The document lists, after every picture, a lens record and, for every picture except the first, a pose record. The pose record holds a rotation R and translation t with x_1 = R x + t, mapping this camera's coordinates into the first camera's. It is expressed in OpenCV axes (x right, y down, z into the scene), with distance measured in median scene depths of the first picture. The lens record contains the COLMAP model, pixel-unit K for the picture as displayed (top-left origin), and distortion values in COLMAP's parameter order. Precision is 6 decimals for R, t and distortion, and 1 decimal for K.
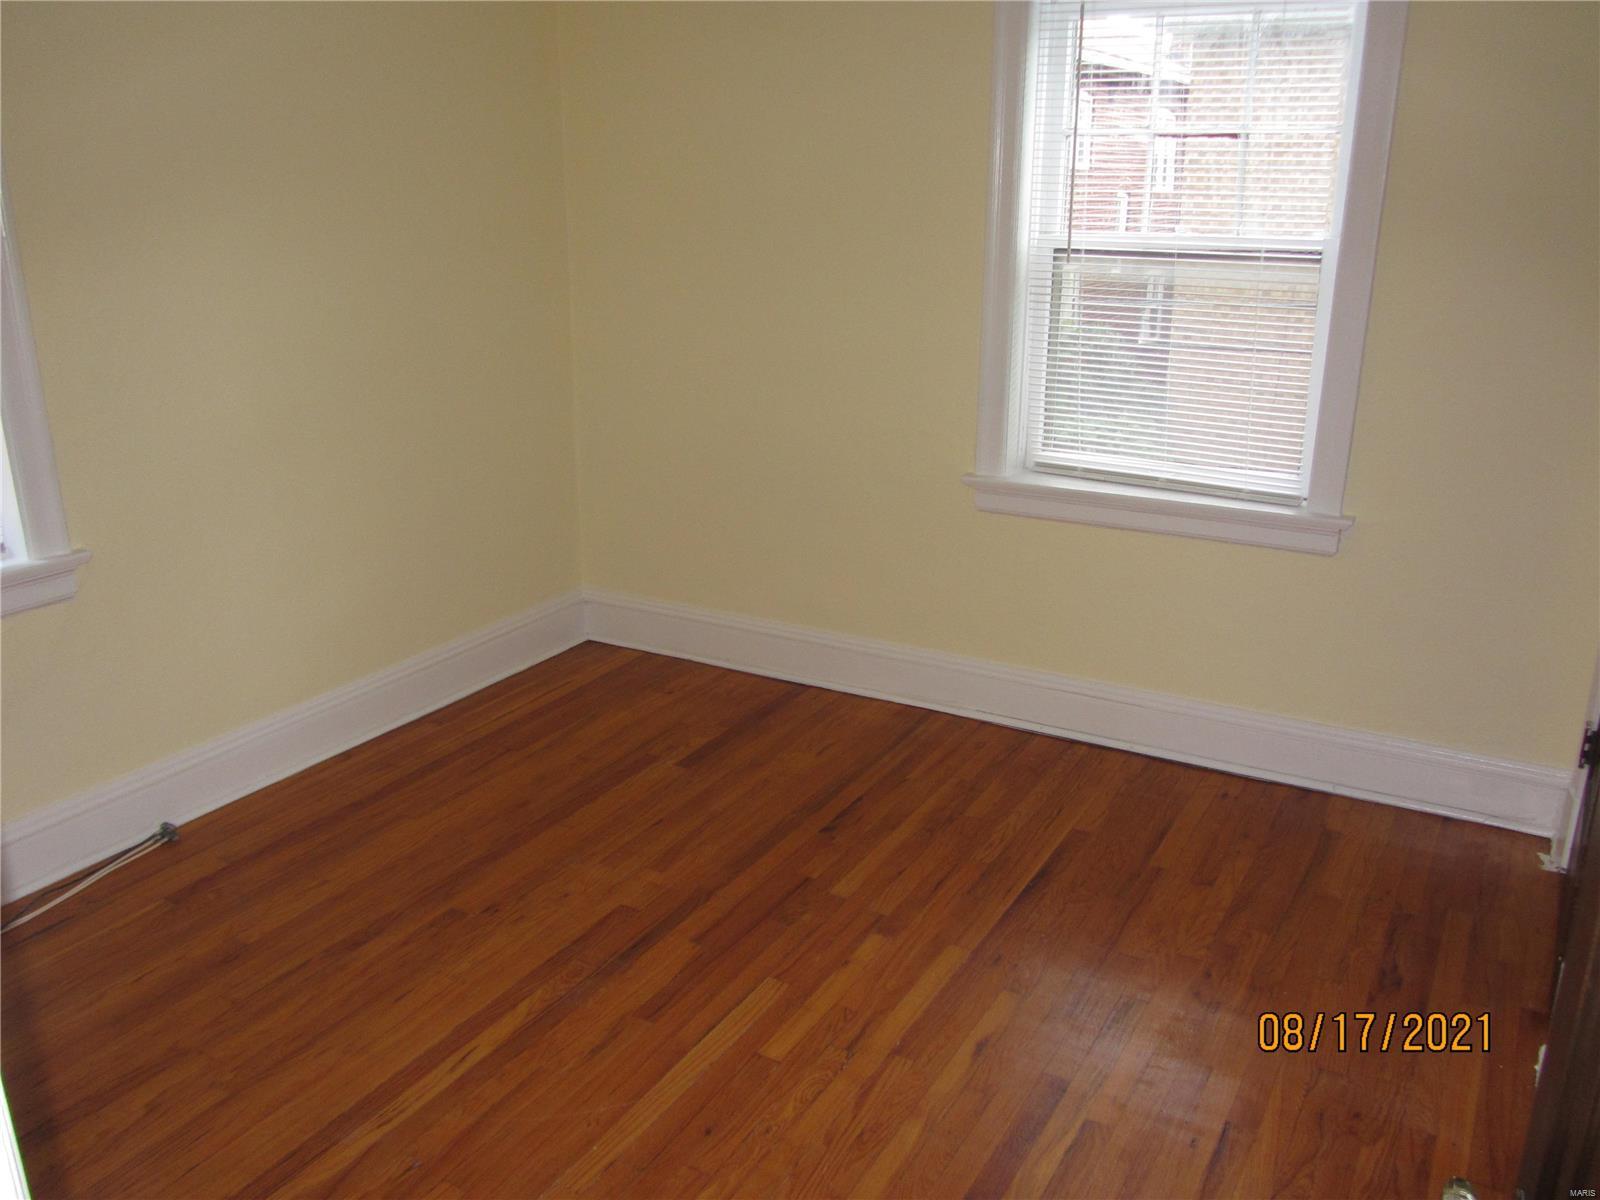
lens RADIAL K [[1251.2, 0, 800.0], [0, 1251.2, 600.0], [0, 0, 1]] dist [-0.013153, -0.004926]
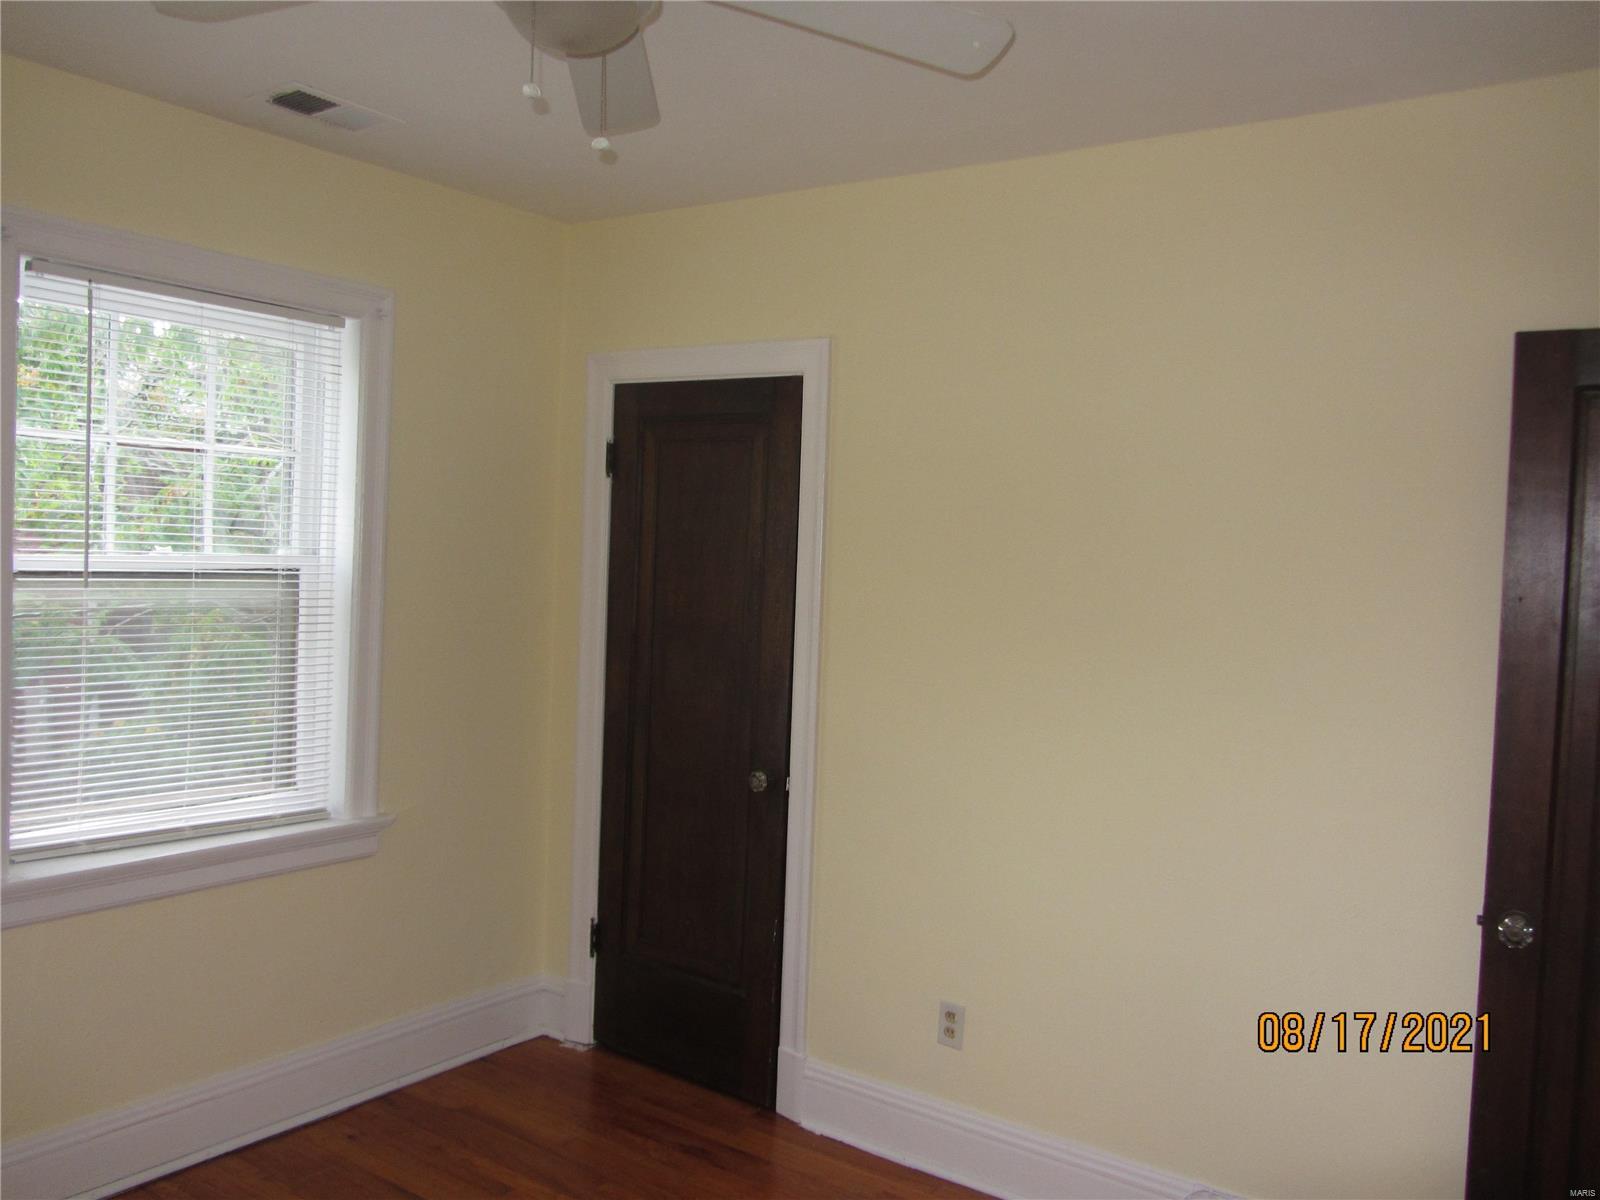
lens RADIAL K [[1323.2, 0, 800.0], [0, 1323.2, 600.0], [0, 0, 1]] dist [-0.038728, -0.011490]
pose [[0.092881, -0.044908, 0.994664, -0.595788], [0.268777, 0.963027, 0.018382, -0.161230], [-0.958714, 0.265635, 0.101517, 0.496972]]
